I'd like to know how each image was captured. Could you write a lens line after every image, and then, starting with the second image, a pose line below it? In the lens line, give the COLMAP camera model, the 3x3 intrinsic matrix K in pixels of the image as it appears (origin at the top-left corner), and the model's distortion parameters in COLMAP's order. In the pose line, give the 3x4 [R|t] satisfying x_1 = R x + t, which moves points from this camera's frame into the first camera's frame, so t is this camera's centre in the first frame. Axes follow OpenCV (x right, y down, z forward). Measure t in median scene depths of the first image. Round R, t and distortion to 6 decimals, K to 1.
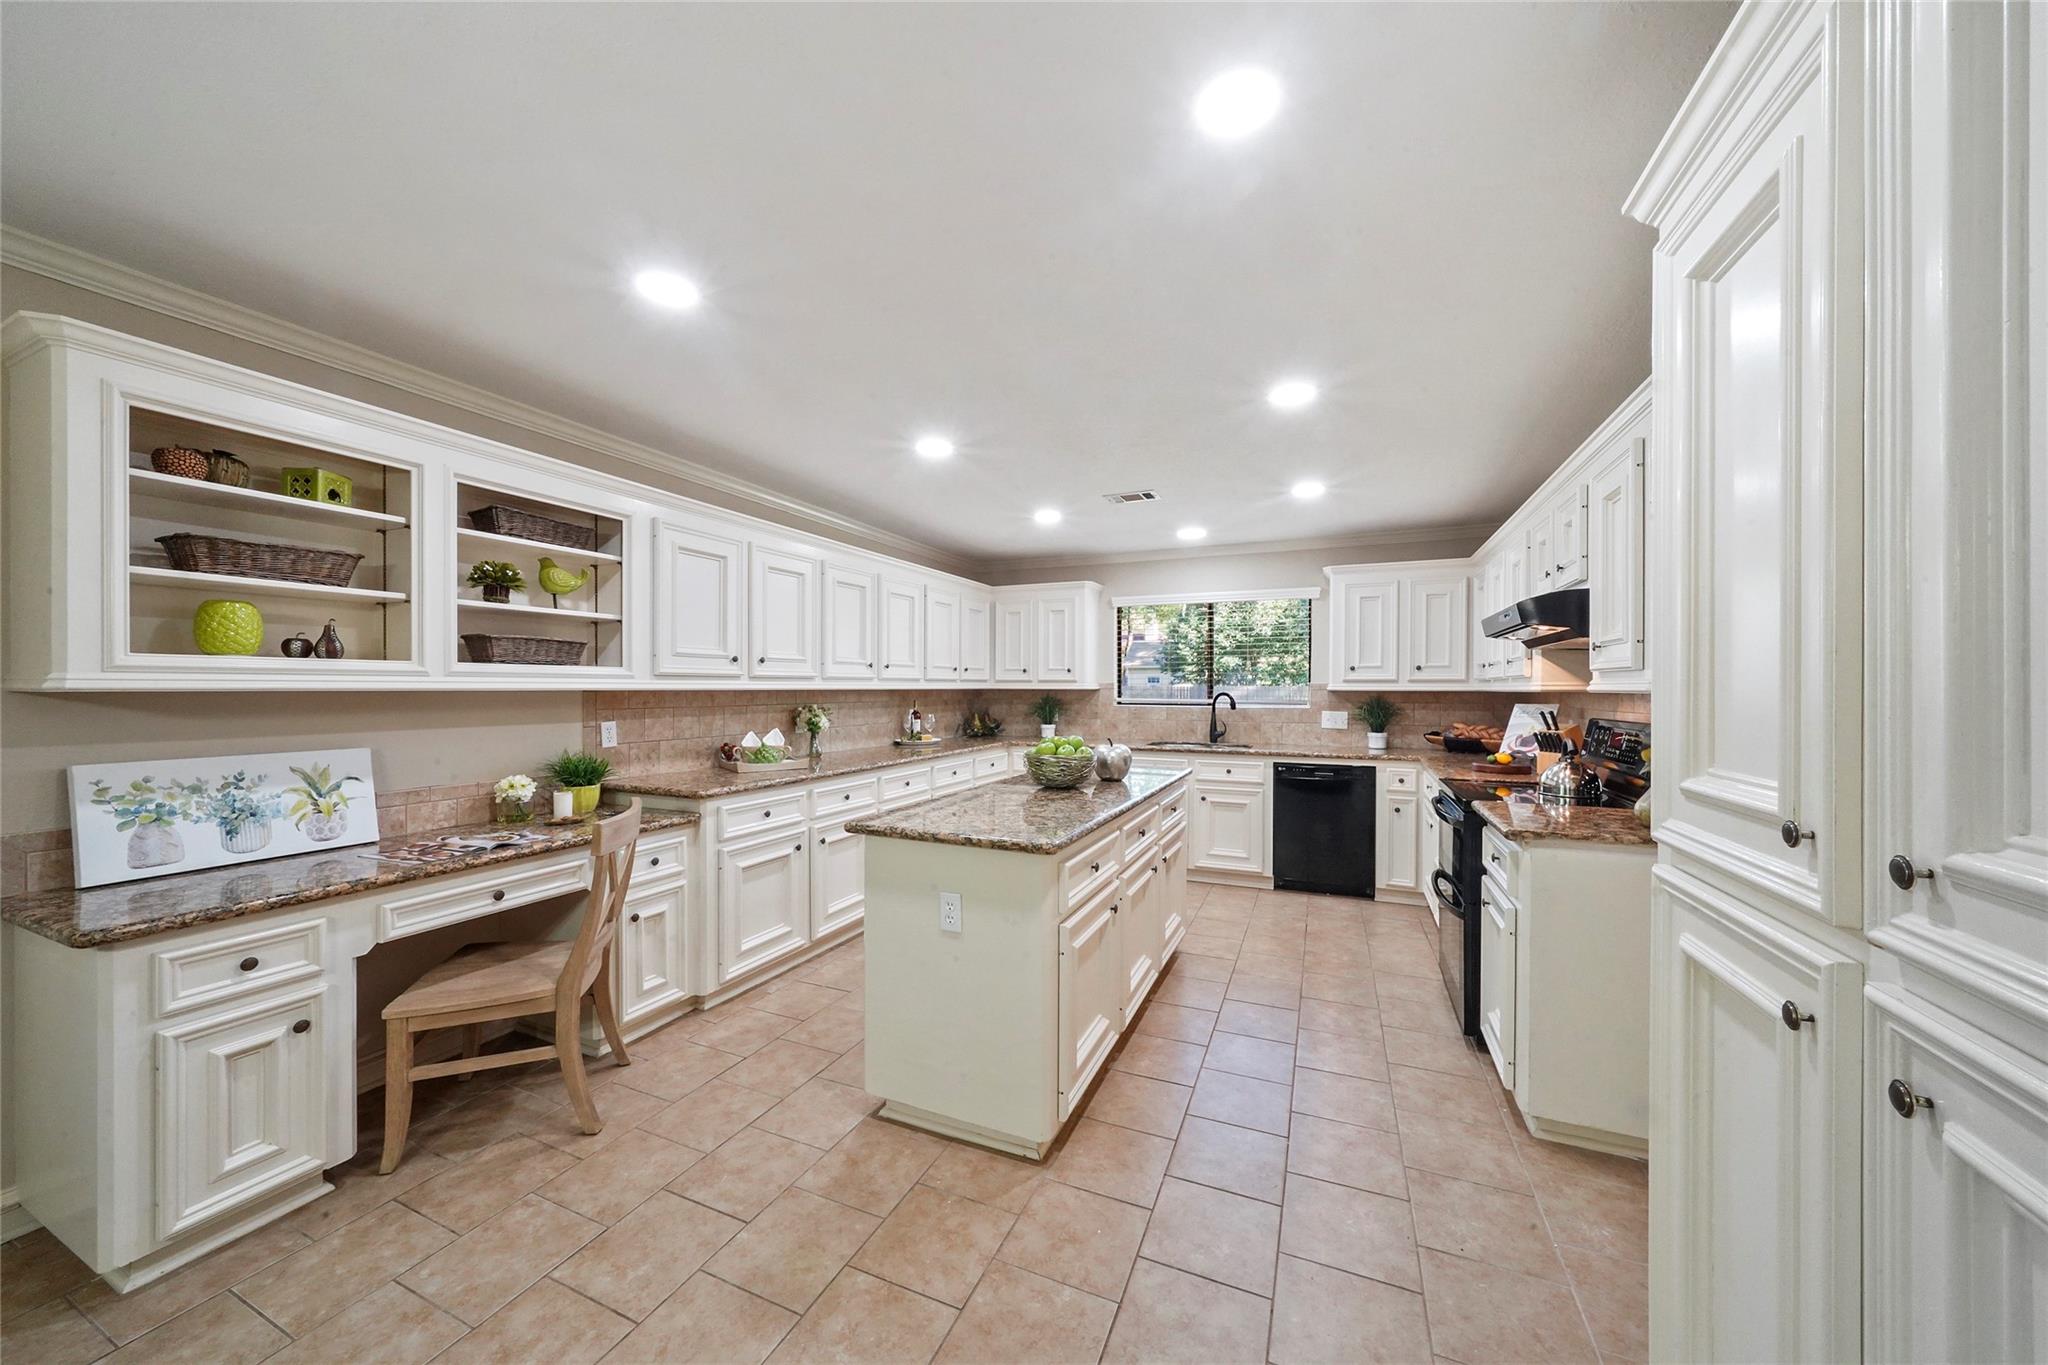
lens RADIAL K [[703.6, 0, 1017.9], [0, 703.6, 687.5], [0, 0, 1]] dist [-0.000152, -0.000102]
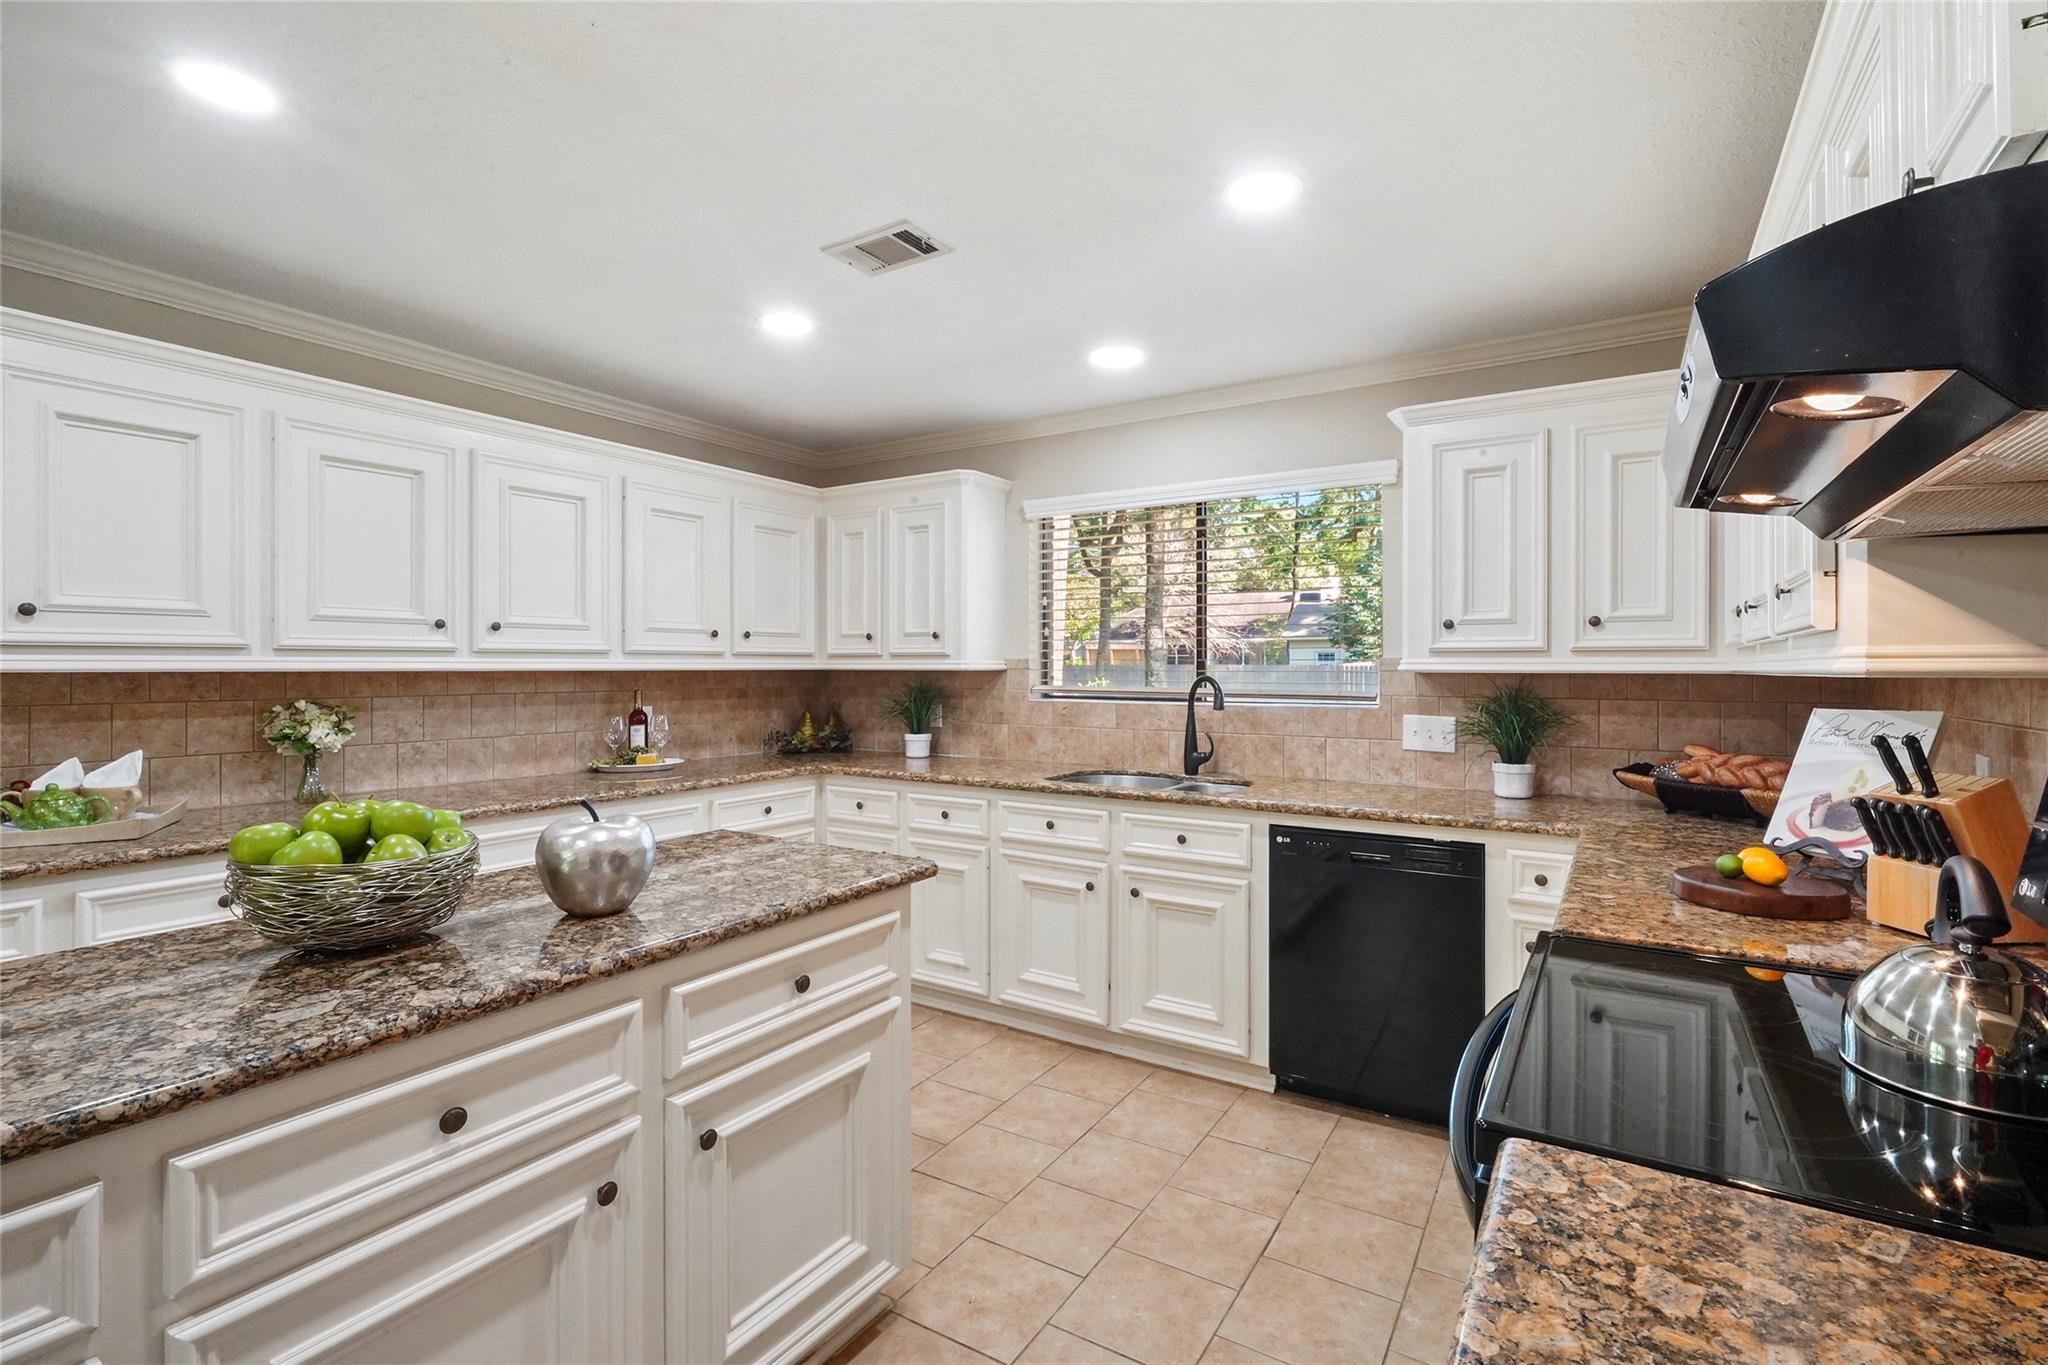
lens RADIAL K [[916.4, 0, 1032.7], [0, 916.4, 662.9], [0, 0, 1]] dist [-0.000847, 0.000301]
pose [[0.989771, -0.002521, -0.142646, 0.288117], [0.001779, 0.999984, -0.005326, 0.001059], [0.142657, 0.005018, 0.989759, 0.361603]]
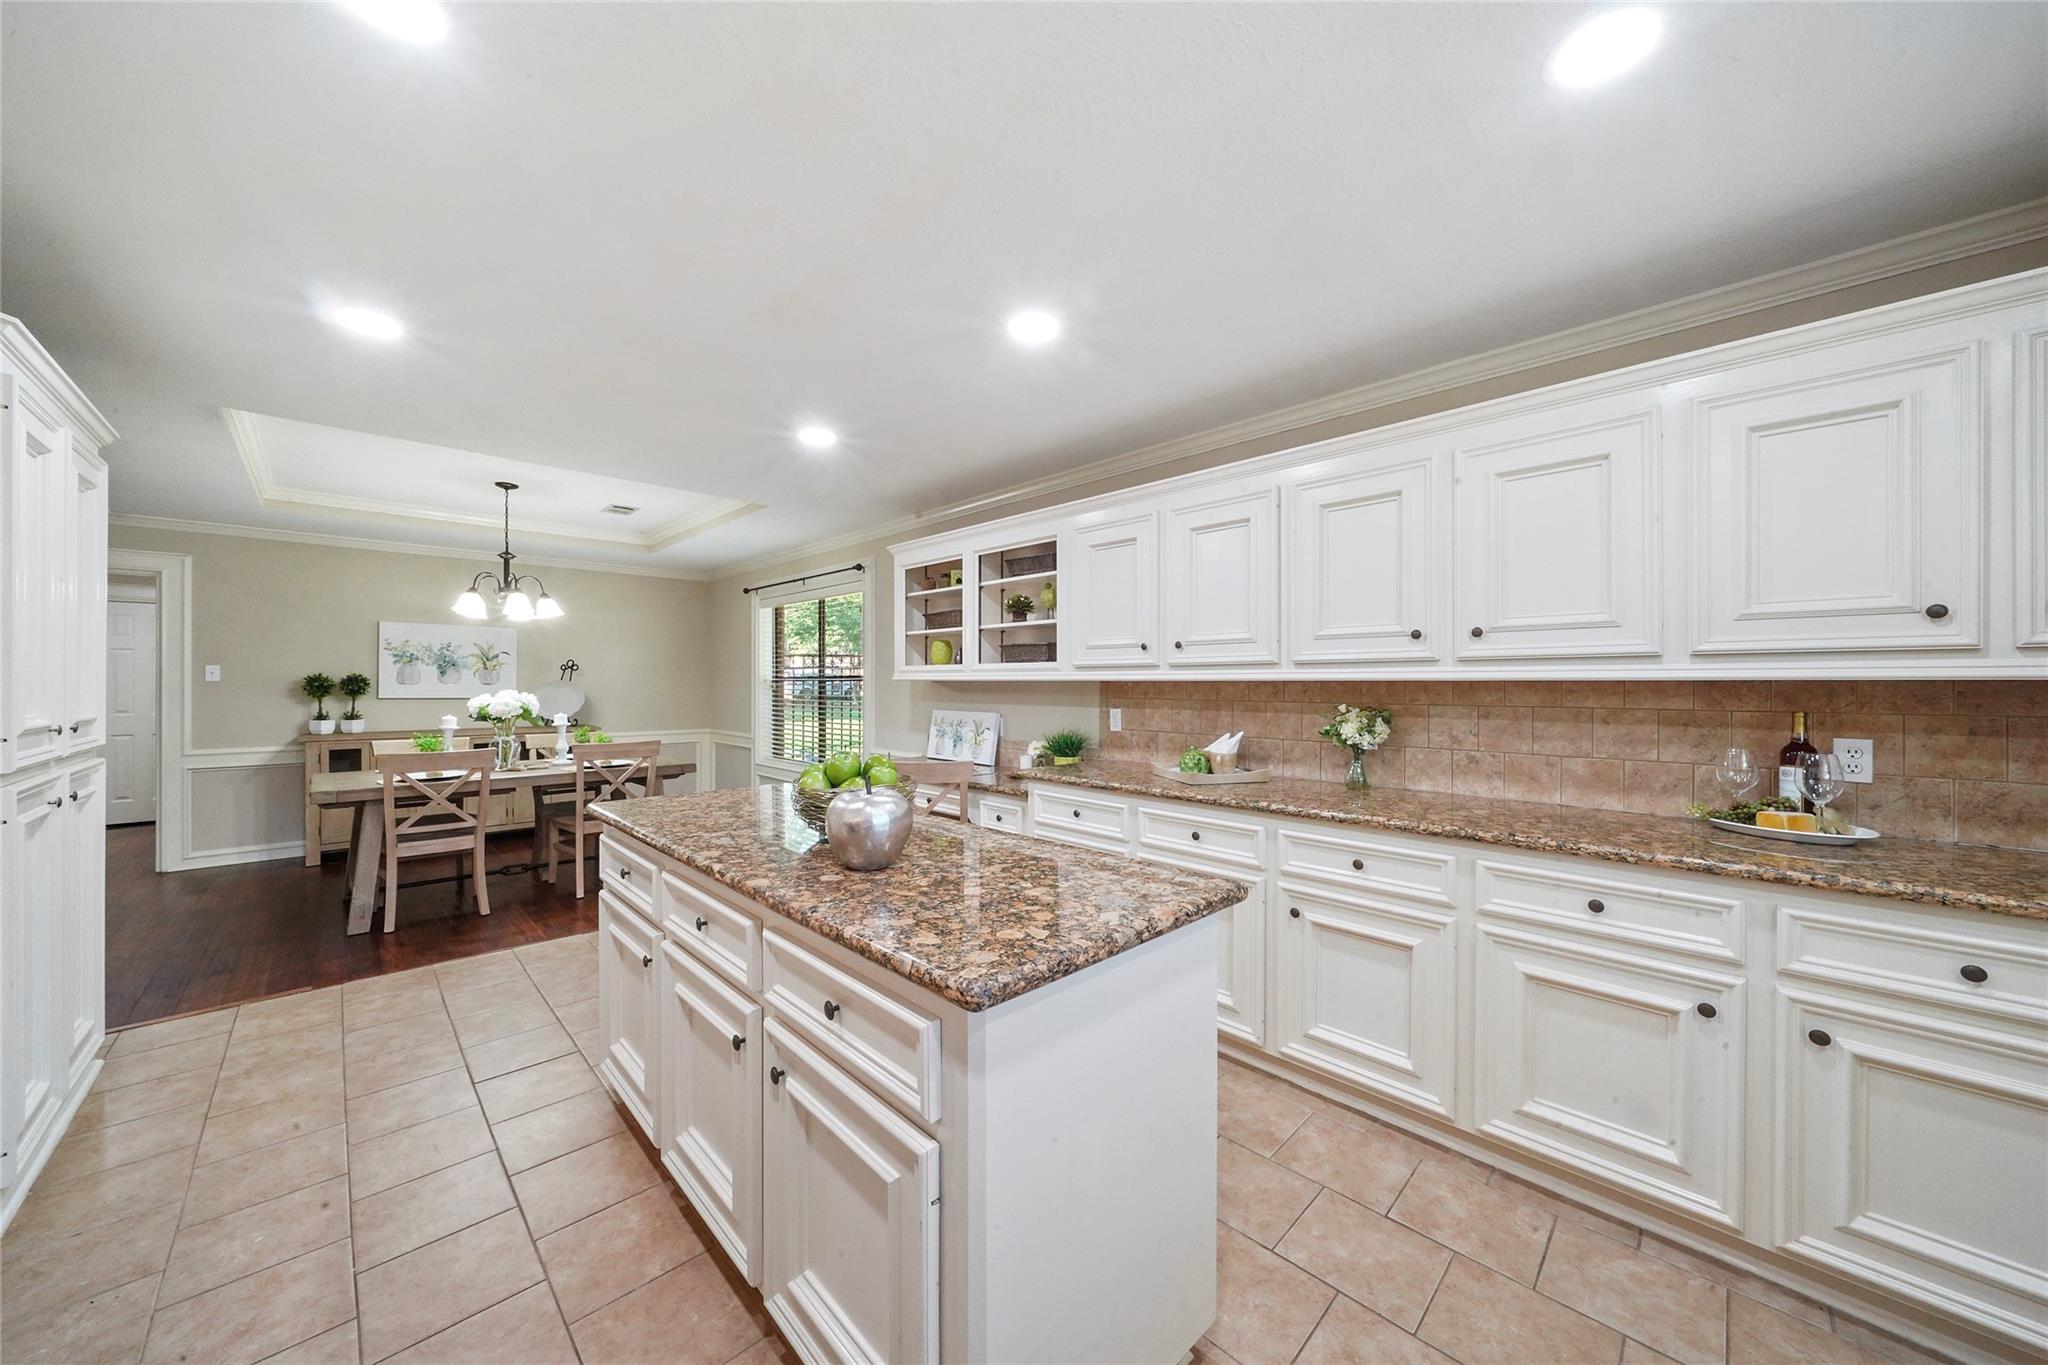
lens RADIAL K [[726.3, 0, 1031.2], [0, 726.3, 681.1], [0, 0, 1]] dist [-0.000499, -0.000165]
pose [[-0.366063, -0.003050, -0.930585, 0.364902], [-0.001589, 0.999995, -0.002652, 0.004686], [0.930589, 0.000508, -0.366066, 0.846165]]
